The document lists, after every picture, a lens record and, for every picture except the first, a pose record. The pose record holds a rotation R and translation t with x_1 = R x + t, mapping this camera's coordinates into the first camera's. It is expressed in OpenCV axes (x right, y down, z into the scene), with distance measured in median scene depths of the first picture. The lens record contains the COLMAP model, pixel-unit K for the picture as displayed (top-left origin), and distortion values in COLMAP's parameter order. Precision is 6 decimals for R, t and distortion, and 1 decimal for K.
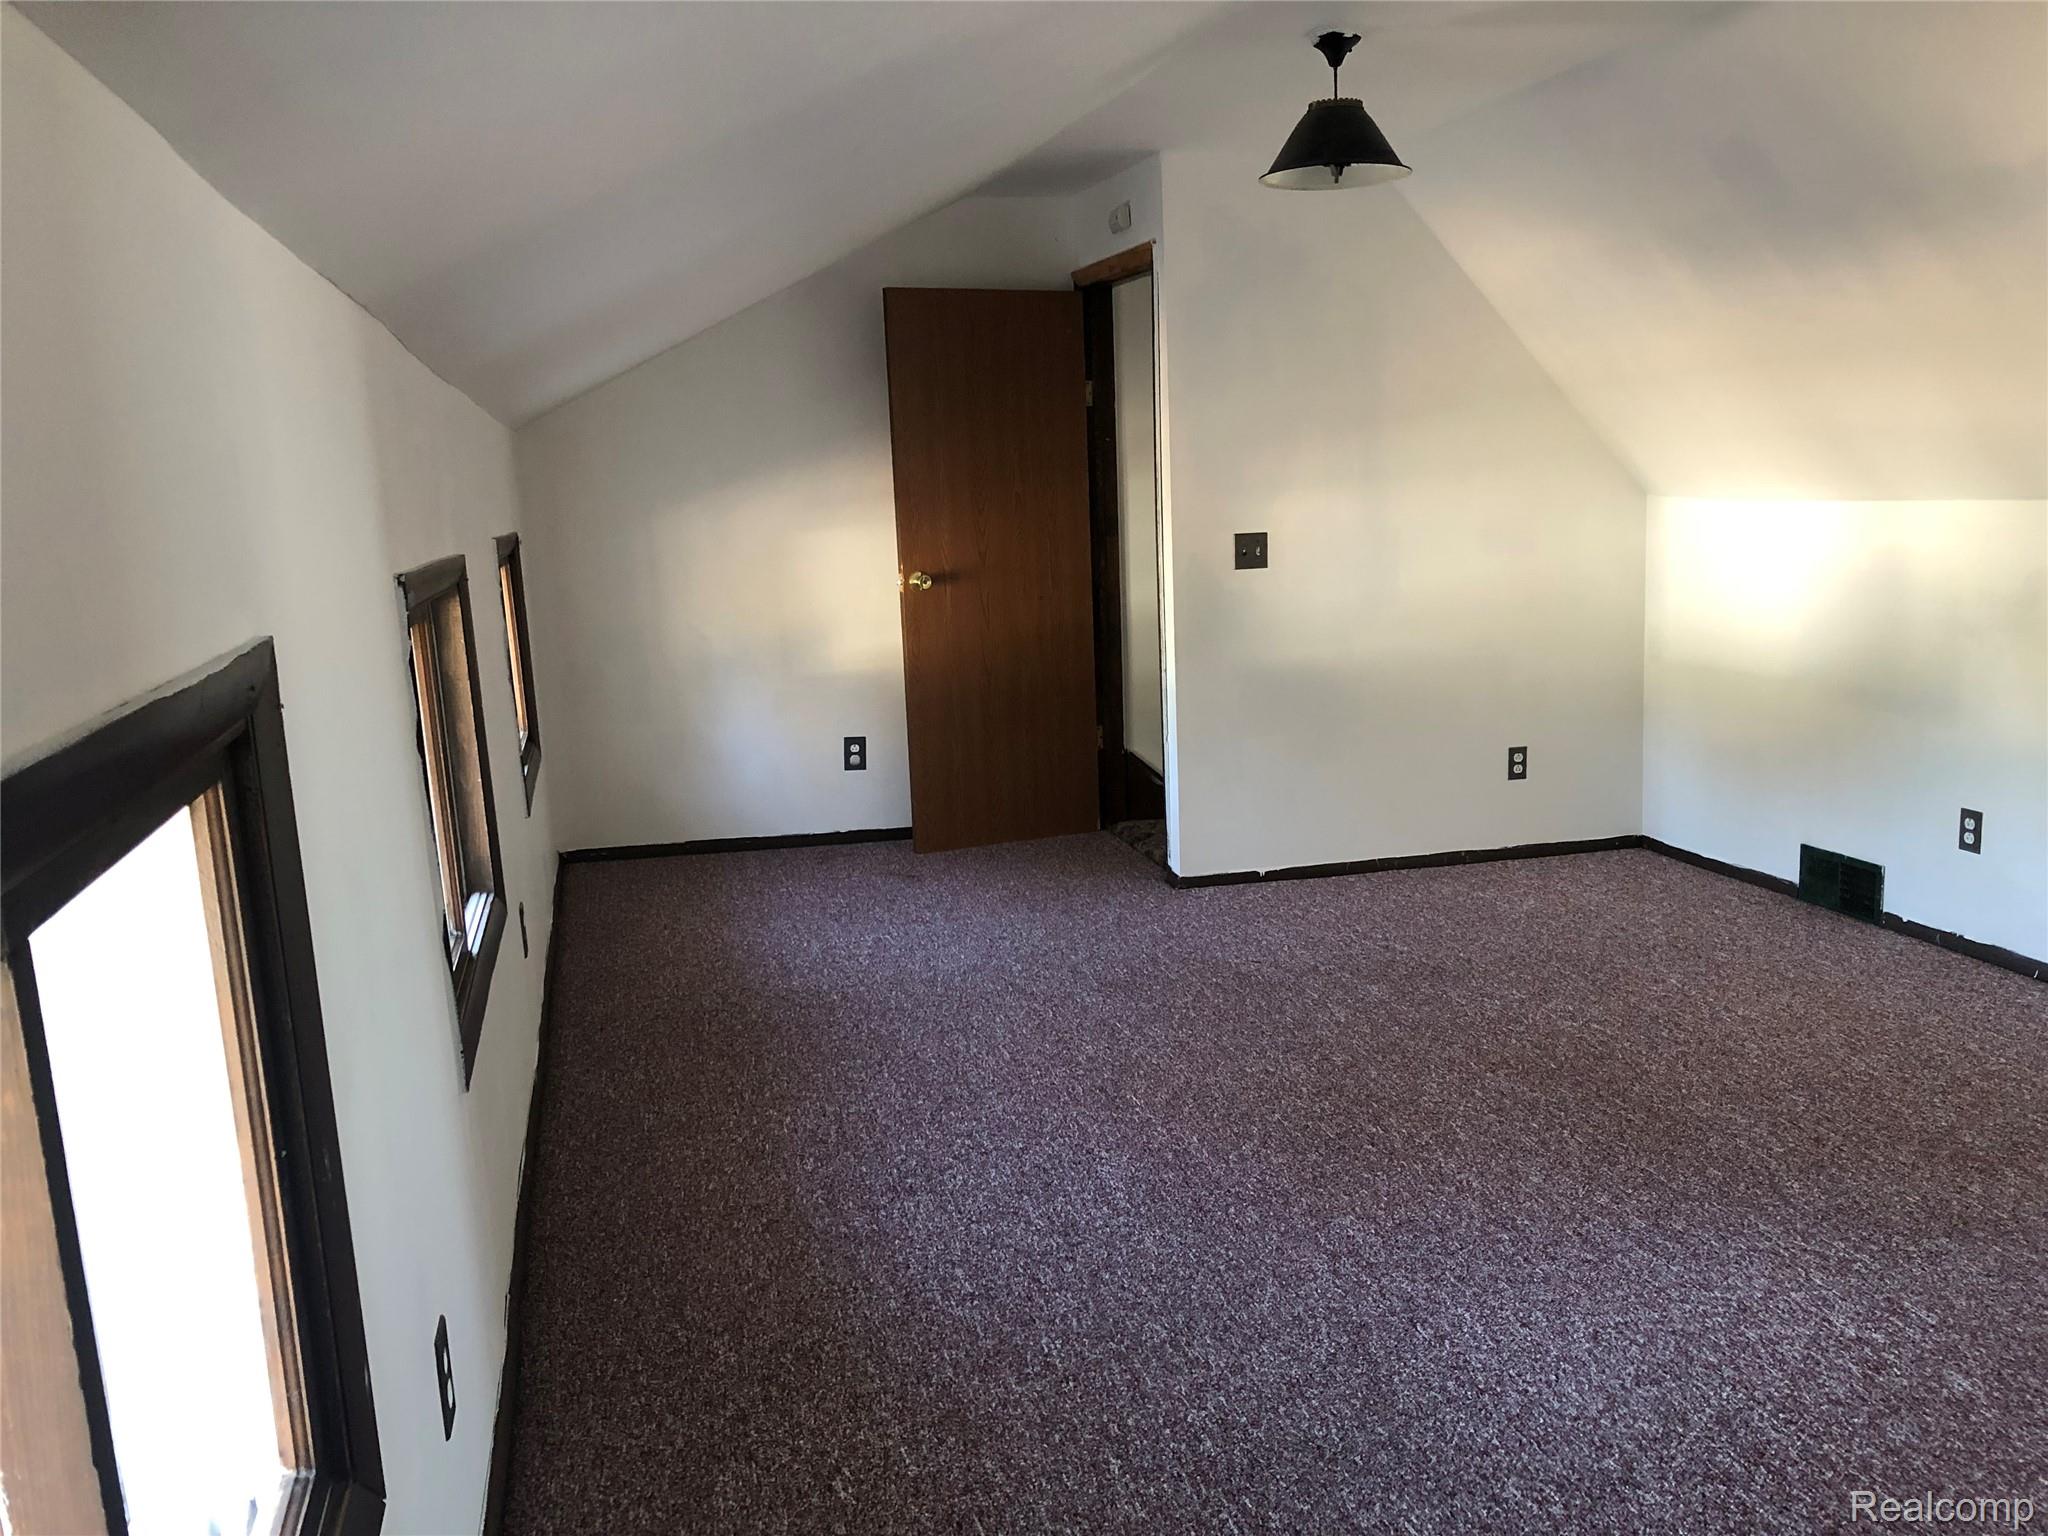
lens RADIAL K [[1681.5, 0, 1022.8], [0, 1681.5, 775.8], [0, 0, 1]] dist [0.001386, 0.014834]
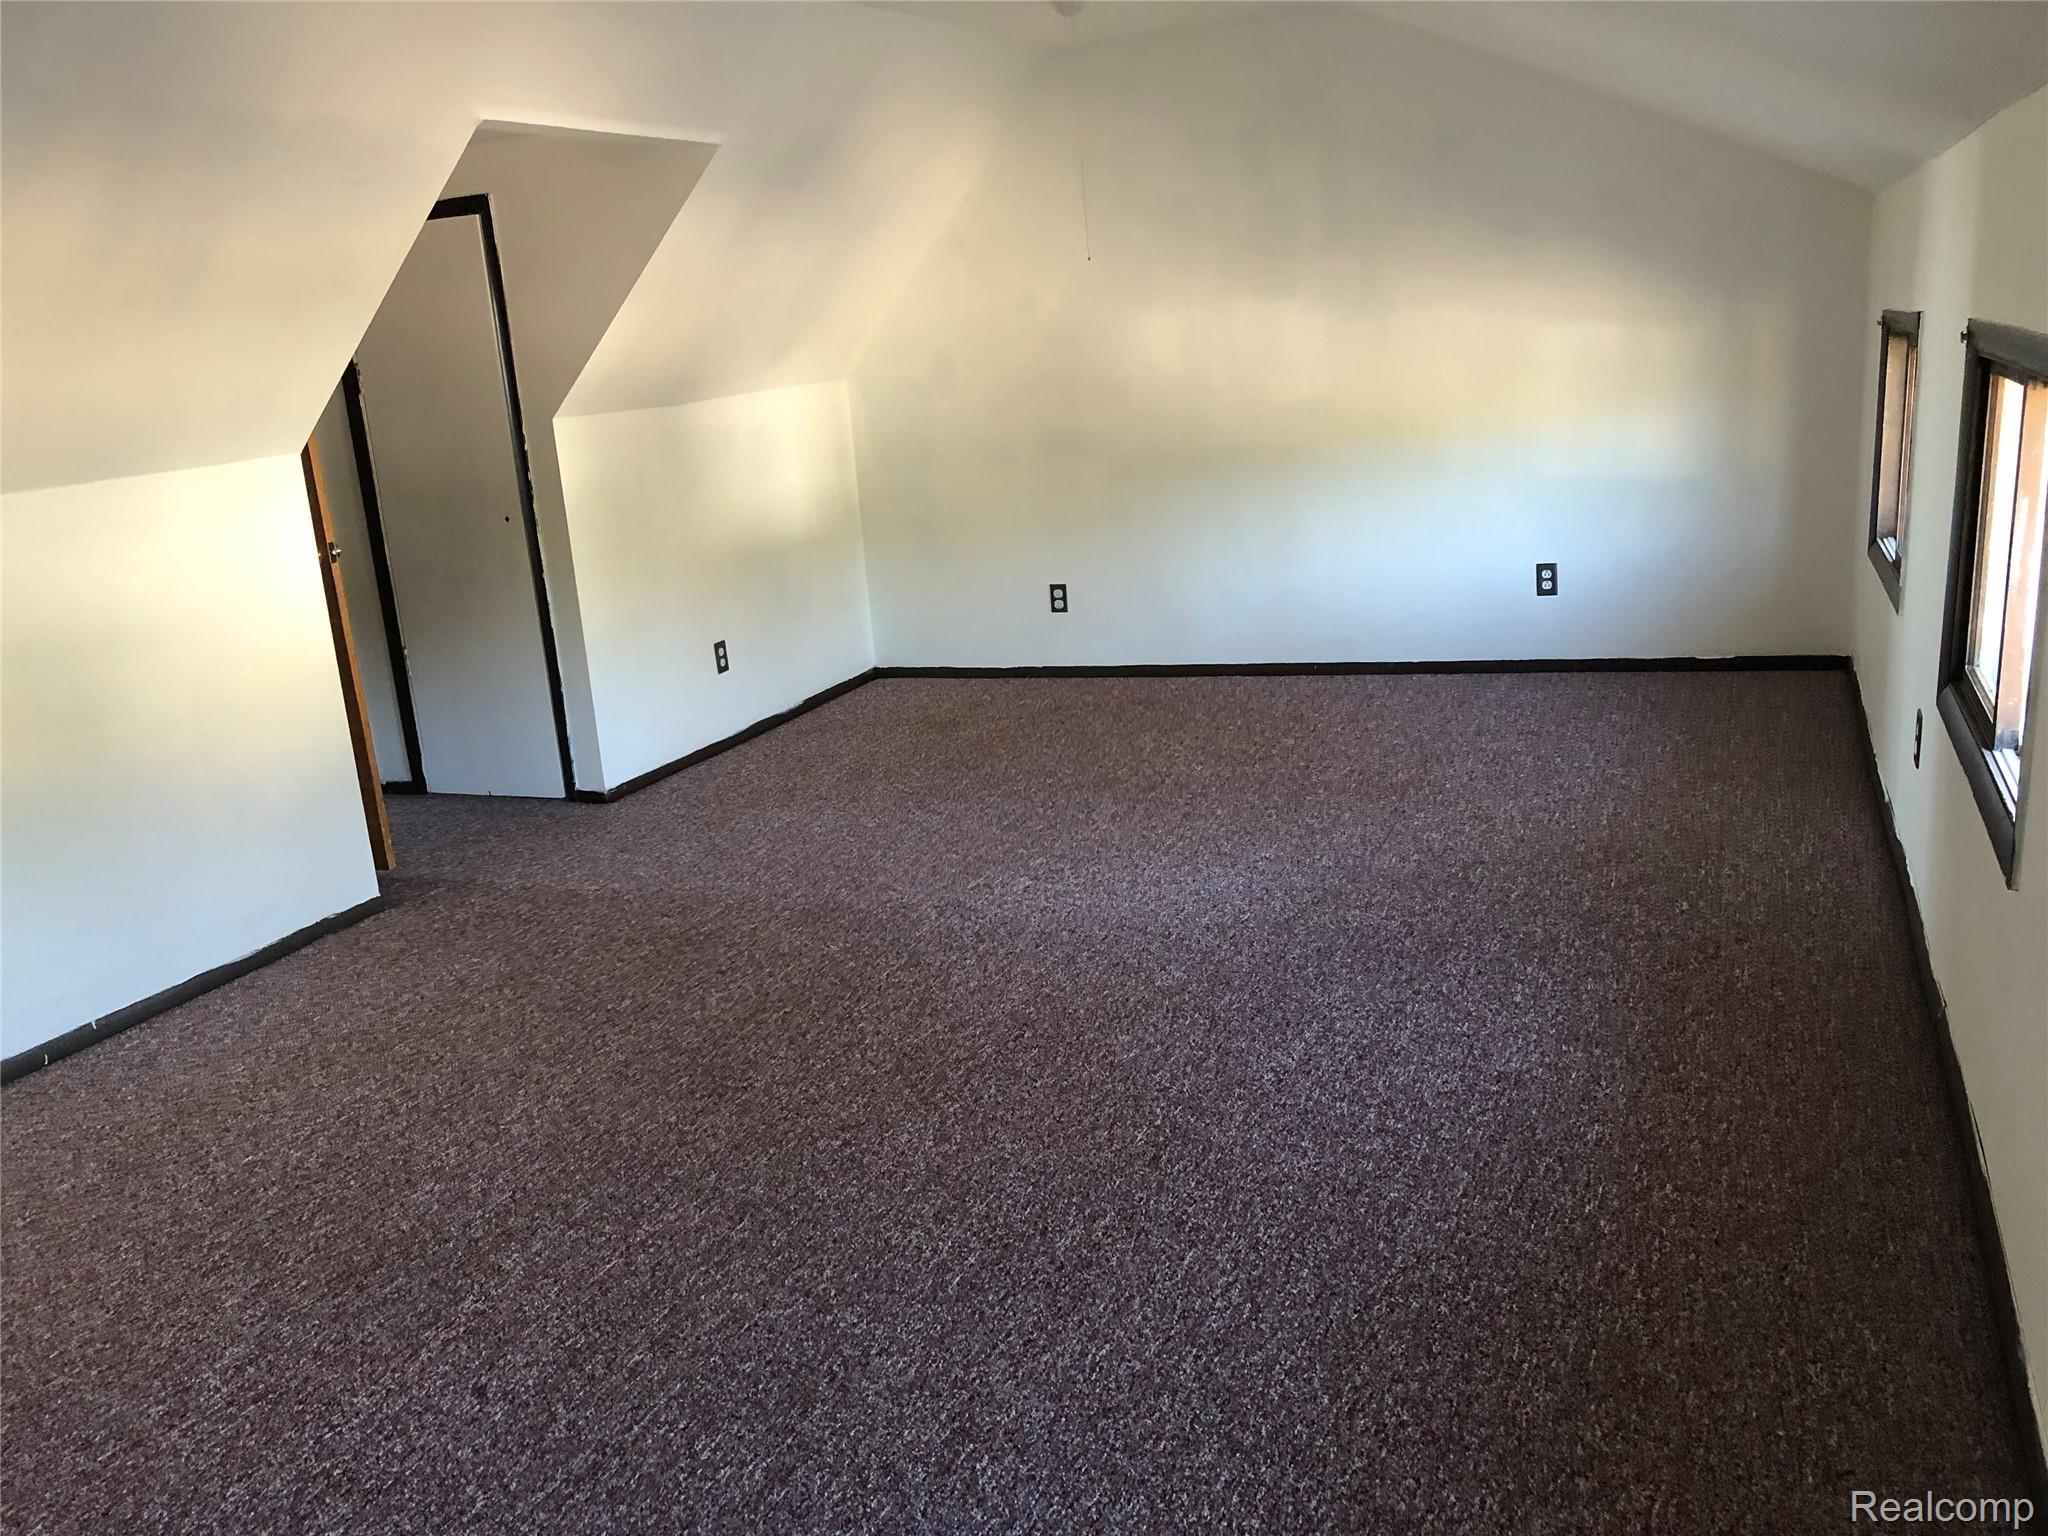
lens RADIAL K [[1681.5, 0, 1021.1], [0, 1681.5, 763.2], [0, 0, 1]] dist [0.001386, 0.014834]
pose [[-0.791165, -0.050694, 0.609498, -0.444562], [0.210800, 0.912892, 0.349559, -0.314900], [-0.574126, 0.405042, -0.711562, 1.867898]]
